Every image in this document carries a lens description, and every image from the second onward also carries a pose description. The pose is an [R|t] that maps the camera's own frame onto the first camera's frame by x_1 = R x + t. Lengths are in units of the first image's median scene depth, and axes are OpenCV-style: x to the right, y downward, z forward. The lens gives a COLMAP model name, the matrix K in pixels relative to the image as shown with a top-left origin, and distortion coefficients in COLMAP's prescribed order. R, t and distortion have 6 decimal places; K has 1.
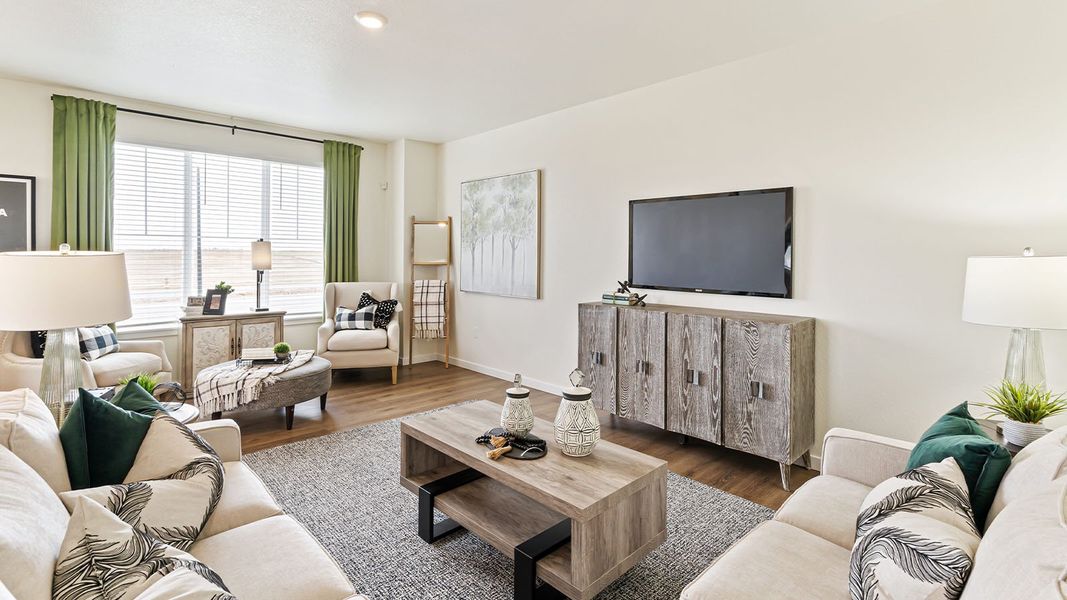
lens RADIAL K [[492.4, 0, 530.7], [0, 492.4, 258.1], [0, 0, 1]] dist [0.000467, 0.000361]
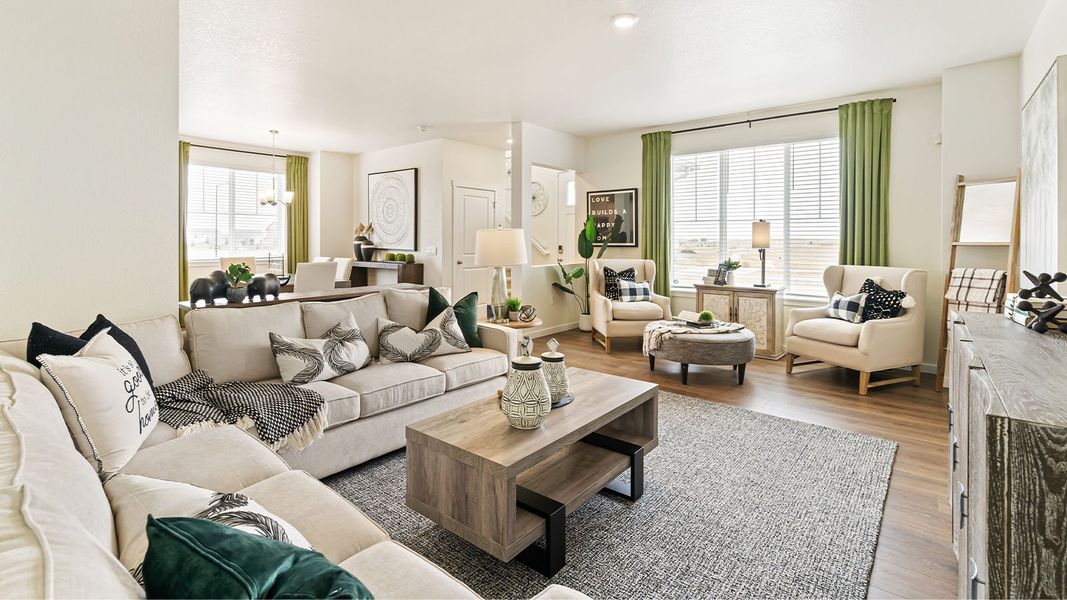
lens RADIAL K [[484.7, 0, 533.5], [0, 484.7, 241.6], [0, 0, 1]] dist [-0.001513, -0.000030]
pose [[0.120358, -0.006480, -0.992709, 0.448532], [-0.009224, 0.999928, -0.007645, 0.022457], [0.992688, 0.010077, 0.120289, 0.396116]]
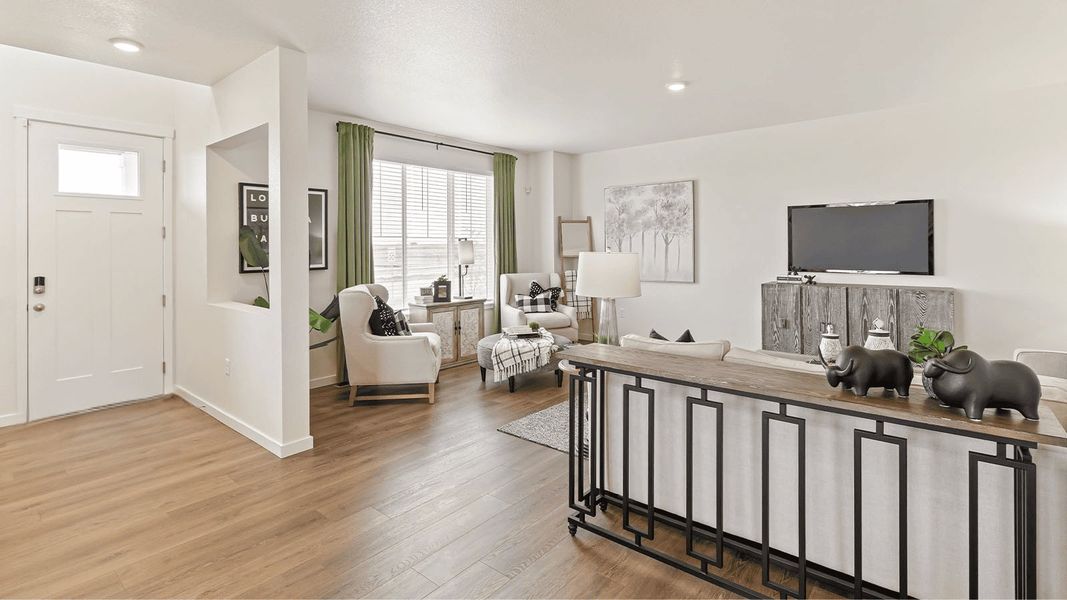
lens RADIAL K [[505.7, 0, 533.6], [0, 505.7, 244.8], [0, 0, 1]] dist [0.001888, 0.000529]
pose [[0.993069, -0.015384, 0.116522, -0.543285], [0.016435, 0.999832, -0.008065, -0.010531], [-0.116379, 0.009925, 0.993155, -0.237119]]
